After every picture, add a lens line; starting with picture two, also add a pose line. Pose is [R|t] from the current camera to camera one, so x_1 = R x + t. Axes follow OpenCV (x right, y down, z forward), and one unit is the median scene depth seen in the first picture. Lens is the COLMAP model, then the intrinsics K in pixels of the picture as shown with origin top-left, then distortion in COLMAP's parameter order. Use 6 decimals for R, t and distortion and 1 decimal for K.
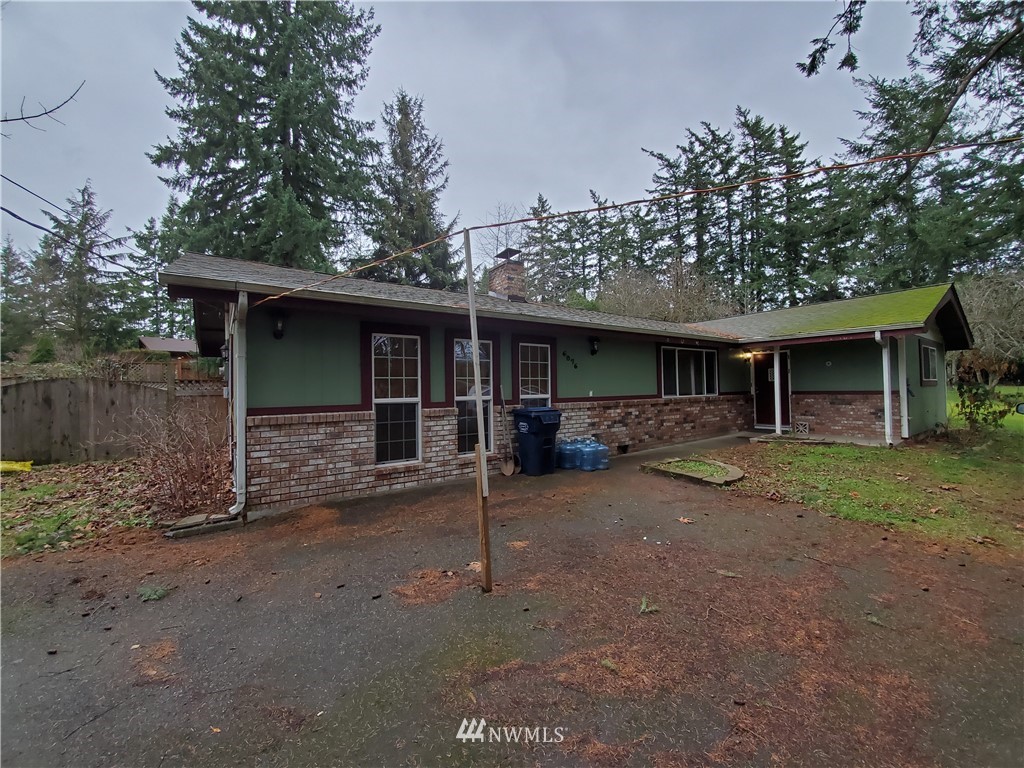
lens RADIAL K [[399.9, 0, 510.5], [0, 399.9, 380.5], [0, 0, 1]] dist [0.008643, -0.012926]
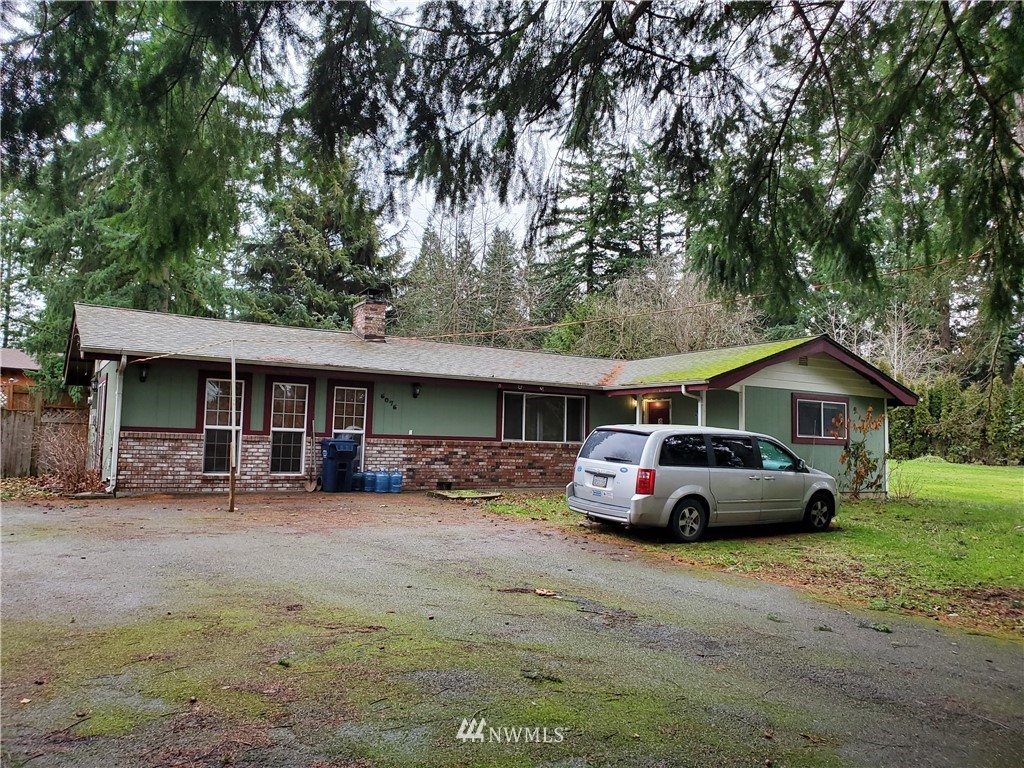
lens RADIAL K [[766.5, 0, 512.0], [0, 766.5, 384.0], [0, 0, 1]] dist [0.095757, -0.180528]
pose [[0.997236, 0.034430, -0.065834, 0.278558], [-0.038384, 0.997474, -0.059775, 0.006878], [0.063609, 0.062137, 0.996039, -0.506935]]
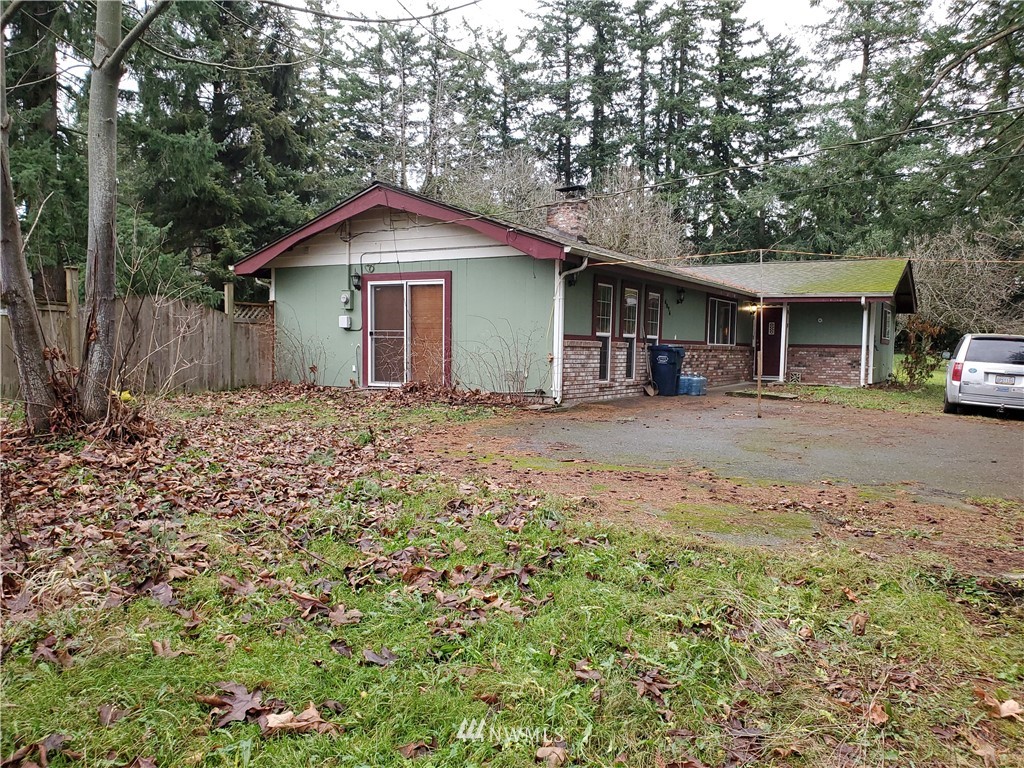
lens RADIAL K [[766.5, 0, 512.0], [0, 766.5, 384.0], [0, 0, 1]] dist [0.095757, -0.180528]
pose [[0.919692, 0.015322, 0.392342, -0.499248], [-0.043526, 0.997058, 0.063093, 0.021508], [-0.390221, -0.075103, 0.917653, -0.395343]]
